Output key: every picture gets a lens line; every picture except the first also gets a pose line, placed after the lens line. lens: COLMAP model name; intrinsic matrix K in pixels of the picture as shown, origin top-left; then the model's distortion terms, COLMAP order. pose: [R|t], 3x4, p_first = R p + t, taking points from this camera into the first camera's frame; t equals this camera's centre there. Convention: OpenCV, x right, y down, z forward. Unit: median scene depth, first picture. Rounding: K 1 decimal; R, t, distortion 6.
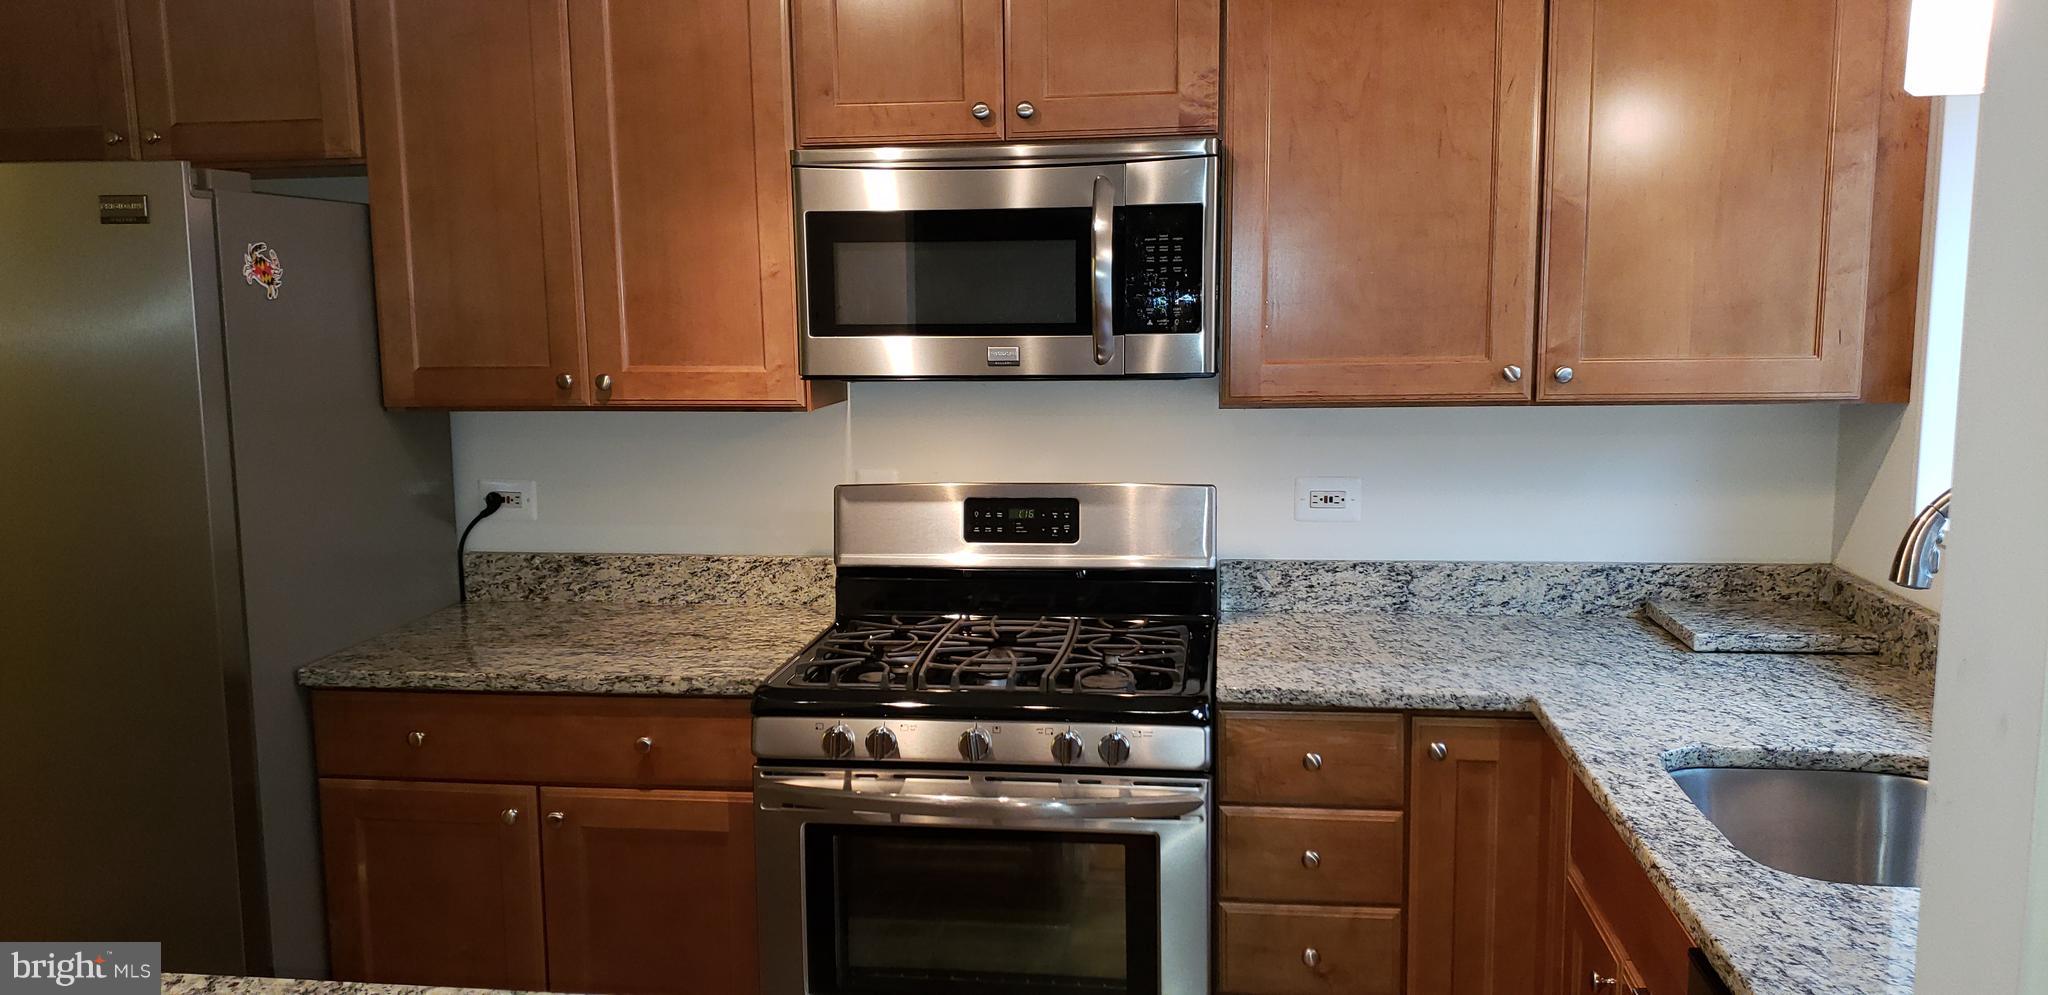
lens RADIAL K [[1611.0, 0, 1012.6], [0, 1611.0, 523.6], [0, 0, 1]] dist [0.203349, -0.372764]
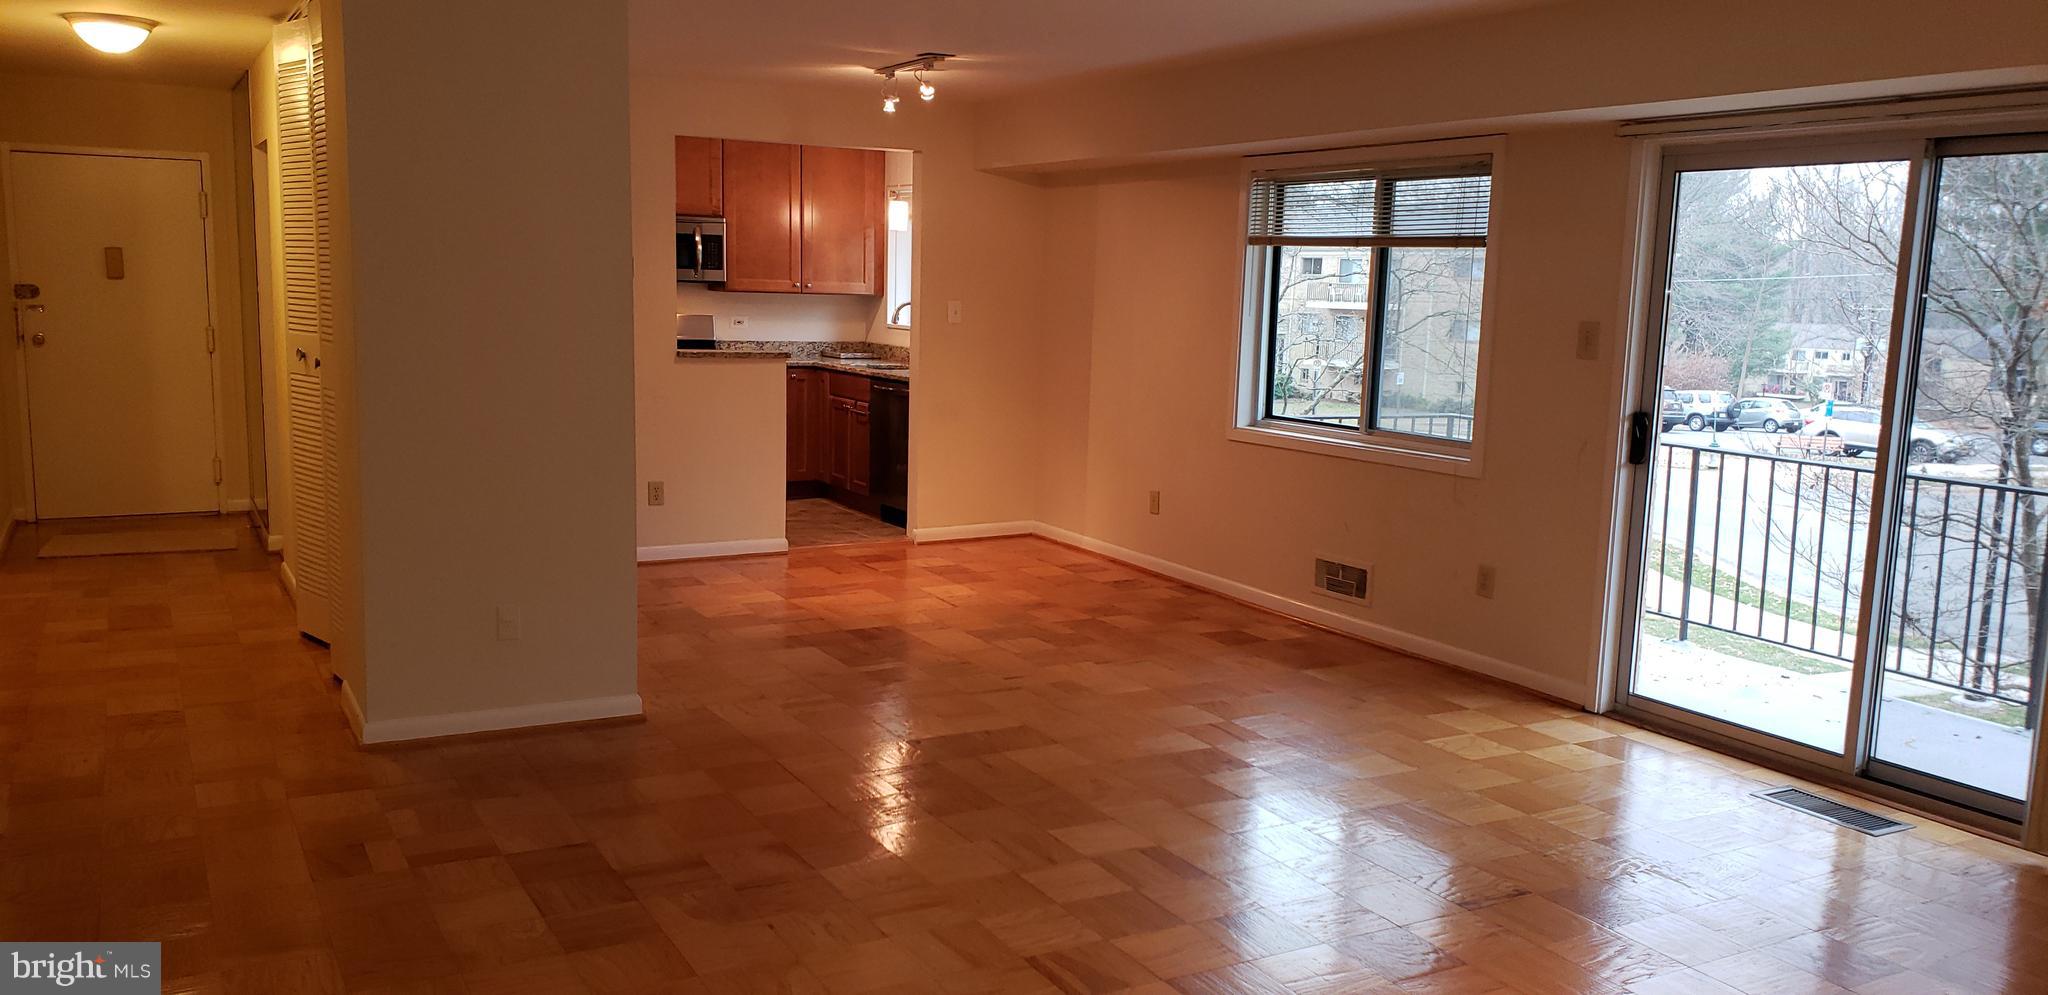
lens RADIAL K [[1611.0, 0, 1012.6], [0, 1611.0, 523.6], [0, 0, 1]] dist [0.203349, -0.372764]
pose [[0.779645, -0.059123, 0.623424, -1.650767], [0.046719, 0.998250, 0.036243, 0.340794], [-0.624476, 0.000869, 0.781043, -2.210444]]
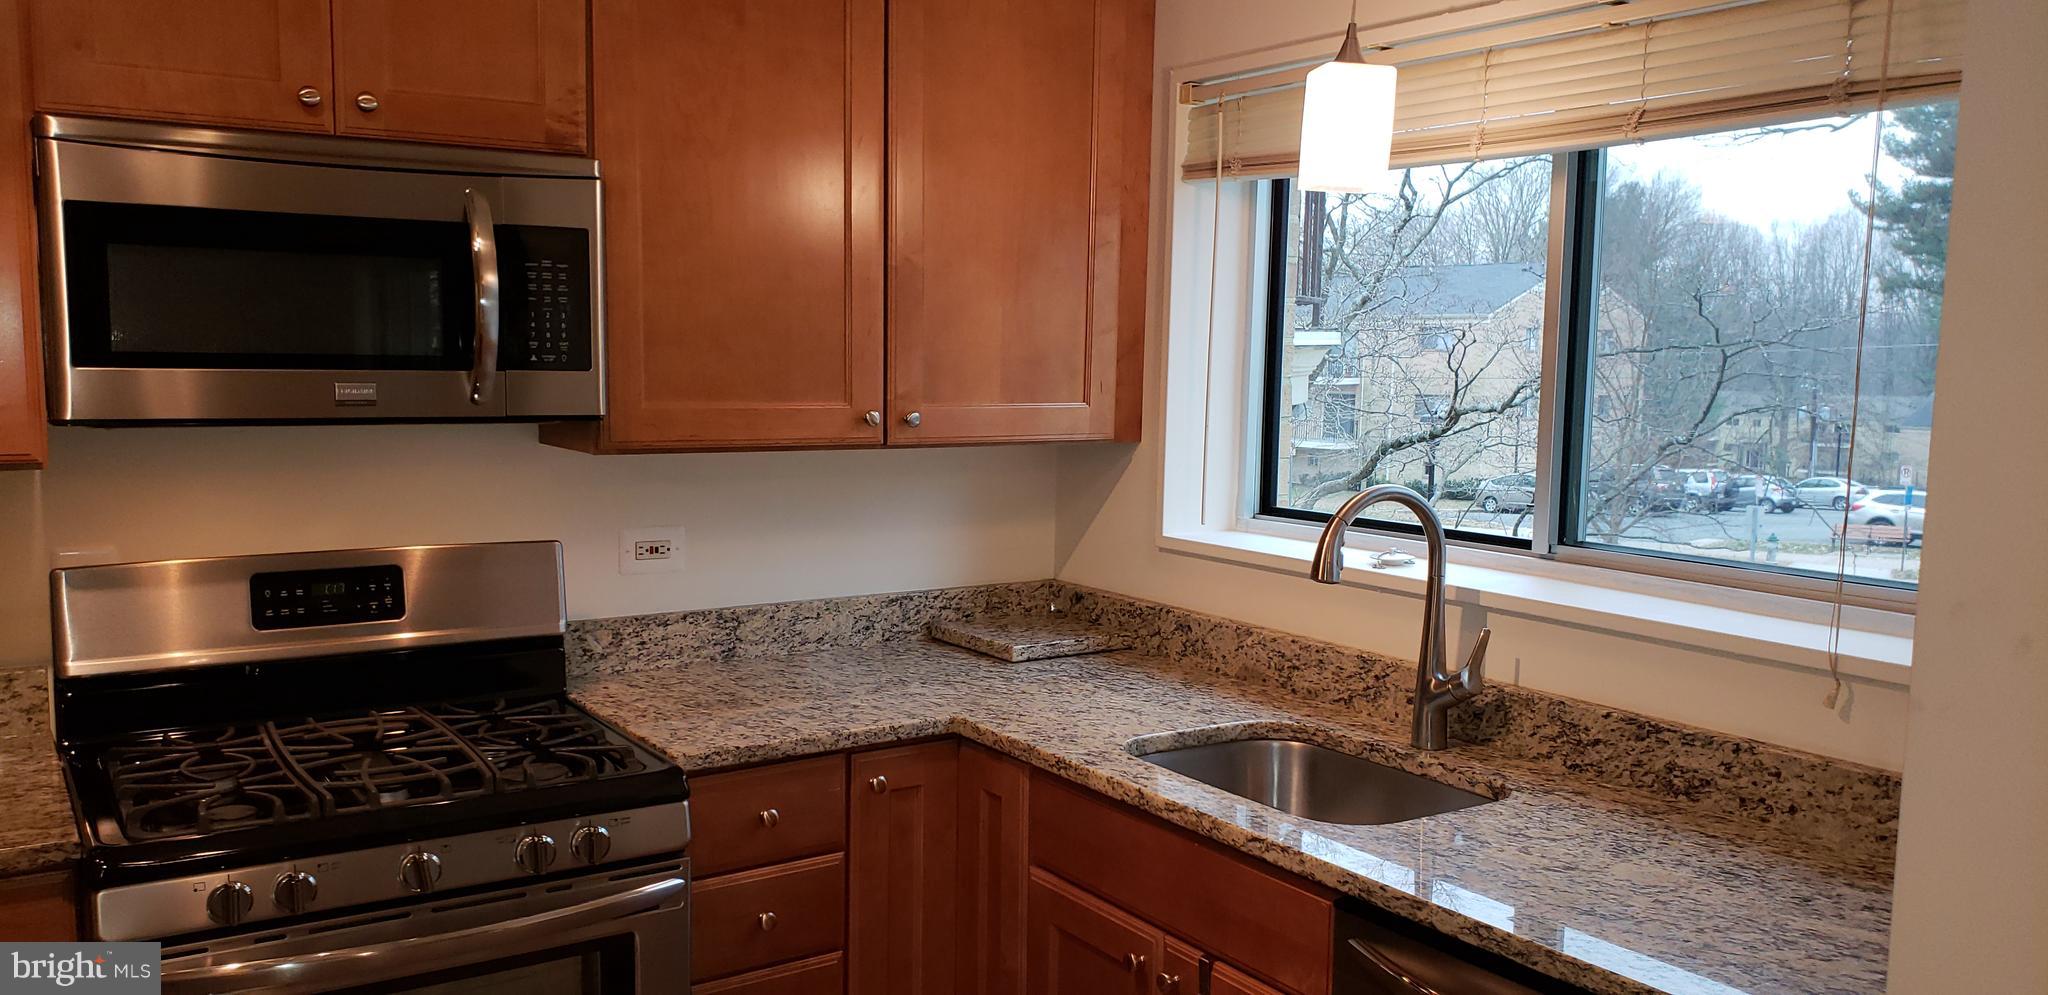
lens RADIAL K [[1588.4, 0, 988.0], [0, 1588.4, 532.8], [0, 0, 1]] dist [0.249491, -0.641059]
pose [[0.749639, -0.051124, 0.659870, -0.309363], [0.070519, 0.997506, -0.002830, -0.009340], [-0.658080, 0.048654, 0.751375, 0.177999]]
